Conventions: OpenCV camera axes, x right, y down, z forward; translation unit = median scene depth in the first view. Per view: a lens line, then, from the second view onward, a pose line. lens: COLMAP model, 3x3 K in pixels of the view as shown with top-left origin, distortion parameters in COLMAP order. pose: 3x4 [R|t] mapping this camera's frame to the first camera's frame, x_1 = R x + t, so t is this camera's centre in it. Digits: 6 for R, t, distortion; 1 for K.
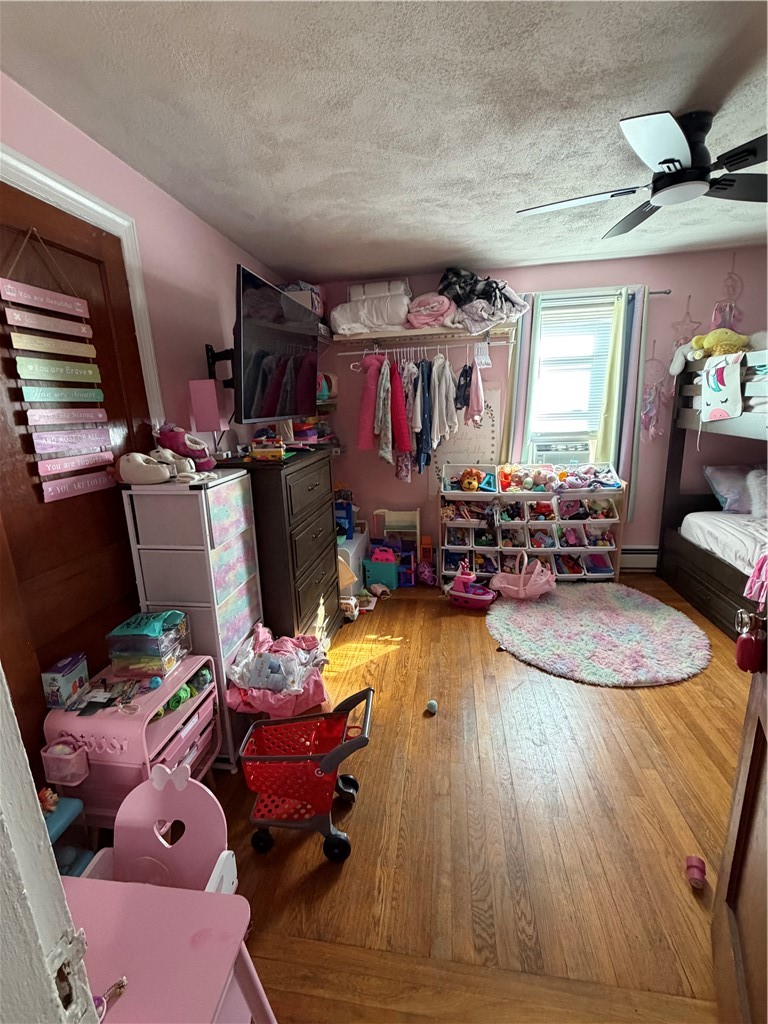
lens RADIAL K [[452.5, 0, 382.2], [0, 452.5, 511.5], [0, 0, 1]] dist [0.001463, 0.000811]
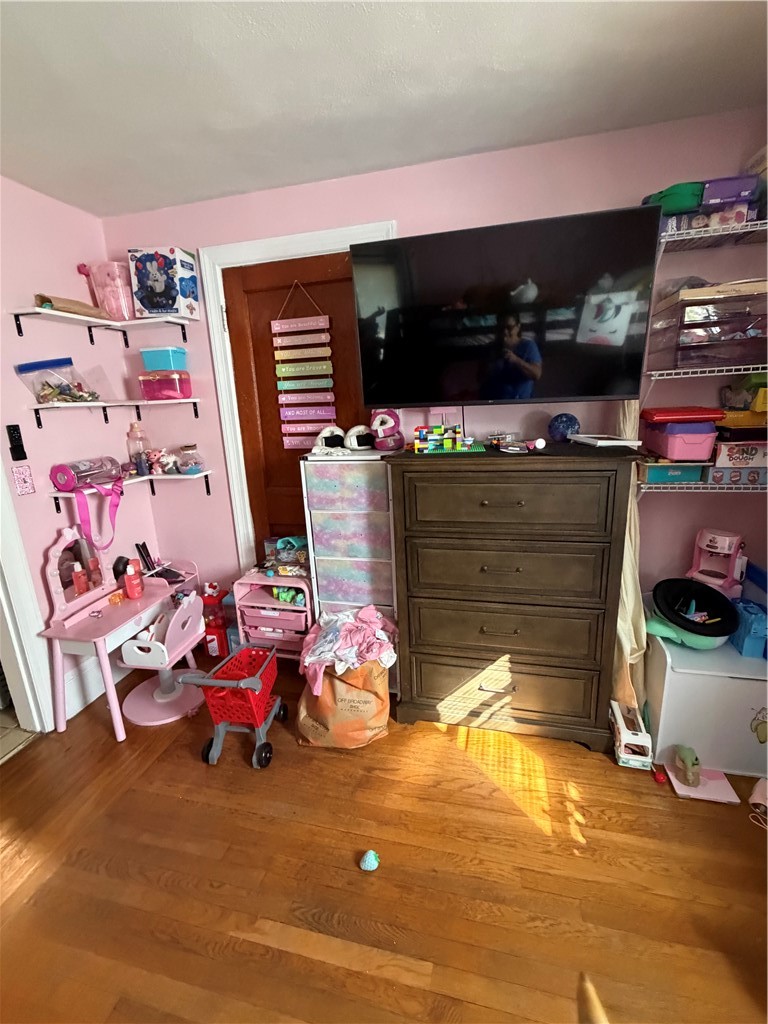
lens RADIAL K [[452.5, 0, 383.2], [0, 452.5, 510.3], [0, 0, 1]] dist [0.001463, 0.000811]
pose [[-0.110224, 0.288070, -0.951245, 0.838831], [-0.180964, 0.935262, 0.304199, -0.353297], [0.977294, 0.205671, -0.050958, 1.351562]]
